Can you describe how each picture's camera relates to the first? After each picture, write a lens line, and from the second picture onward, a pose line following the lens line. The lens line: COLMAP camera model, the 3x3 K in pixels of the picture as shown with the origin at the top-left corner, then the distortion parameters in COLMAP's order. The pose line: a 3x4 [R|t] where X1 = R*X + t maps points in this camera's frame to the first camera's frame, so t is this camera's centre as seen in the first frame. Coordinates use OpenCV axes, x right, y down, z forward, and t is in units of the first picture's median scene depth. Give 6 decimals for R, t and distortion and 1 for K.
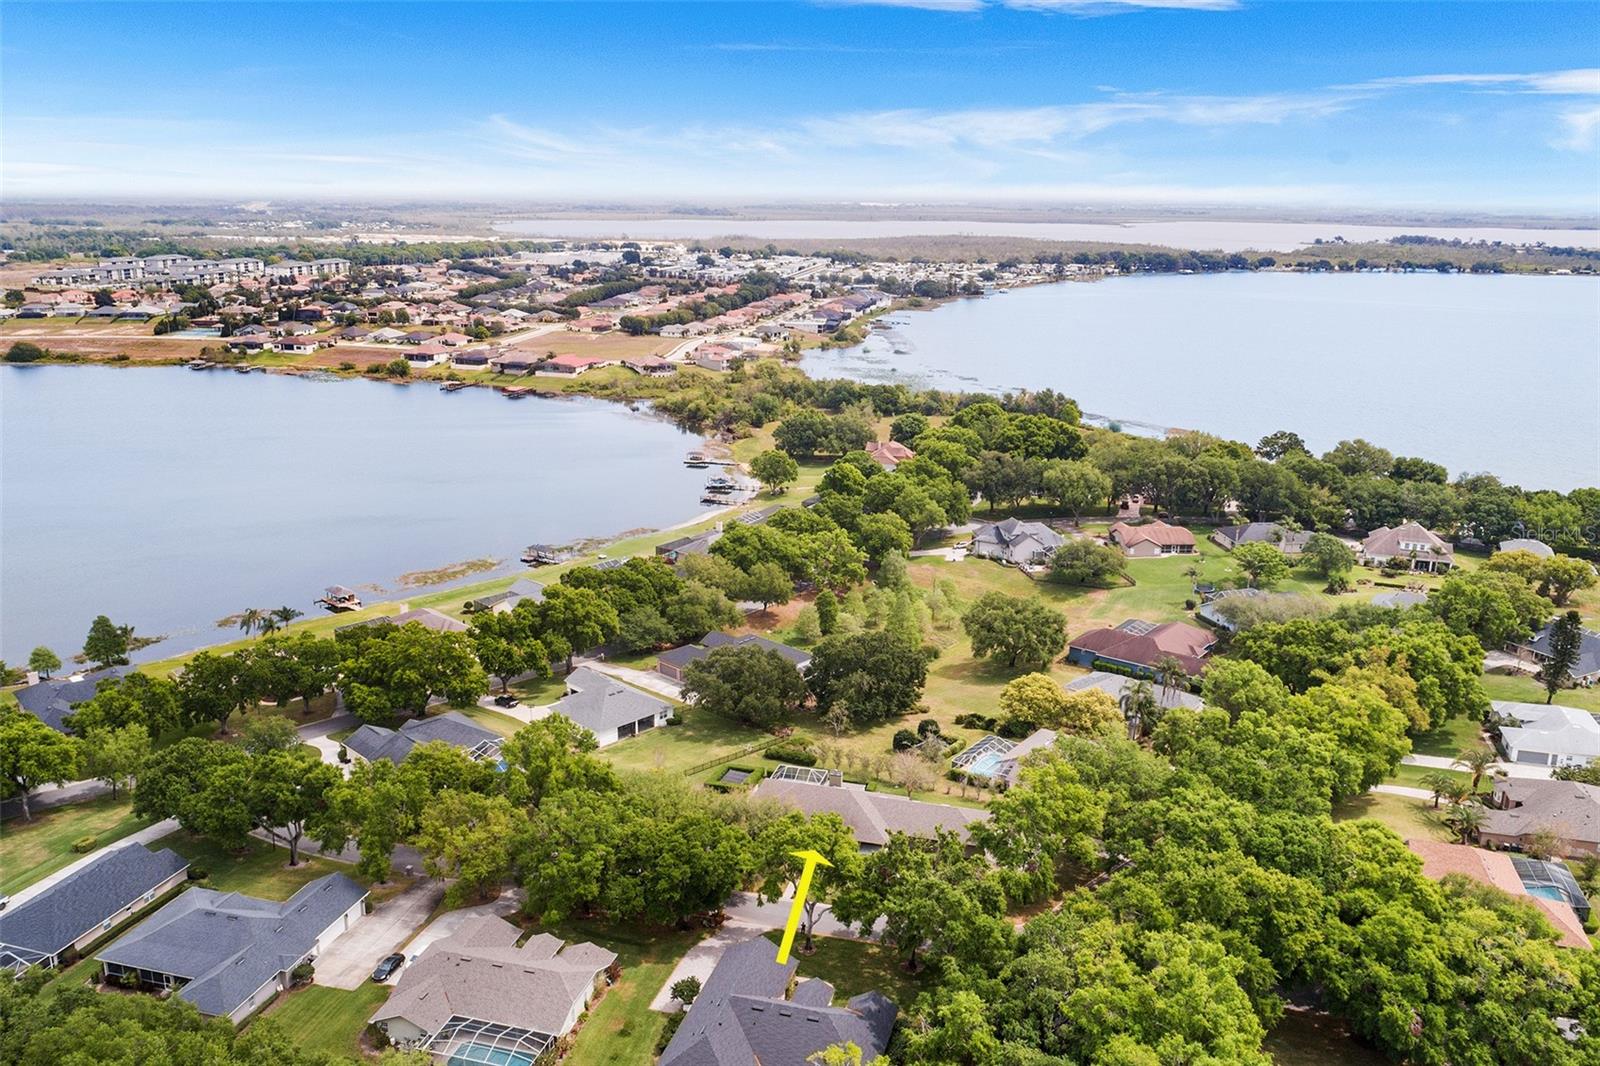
lens RADIAL K [[1293.0, 0, 805.4], [0, 1293.0, 534.5], [0, 0, 1]] dist [-0.008071, -0.001265]
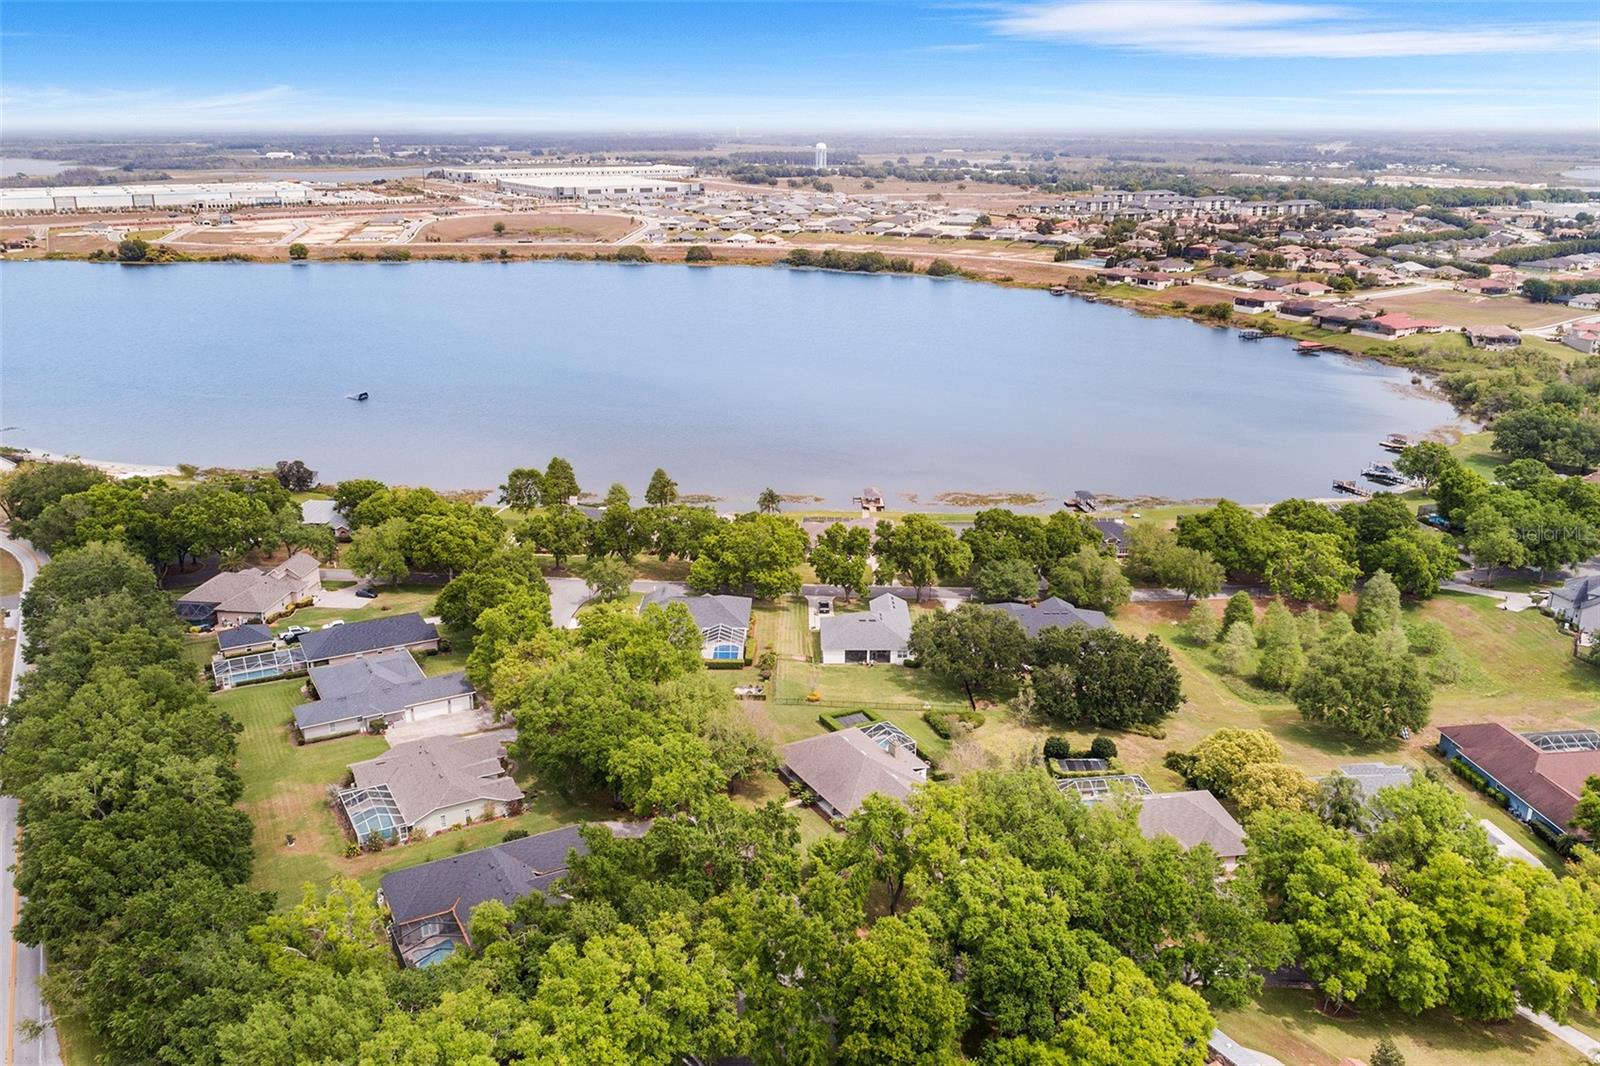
lens RADIAL K [[1293.0, 0, 805.4], [0, 1293.0, 534.5], [0, 0, 1]] dist [-0.008071, -0.001265]
pose [[0.704911, 0.211768, -0.676945, 0.164143], [-0.182466, 0.976411, 0.115445, -0.017803], [0.685424, 0.042141, 0.726924, 0.069483]]
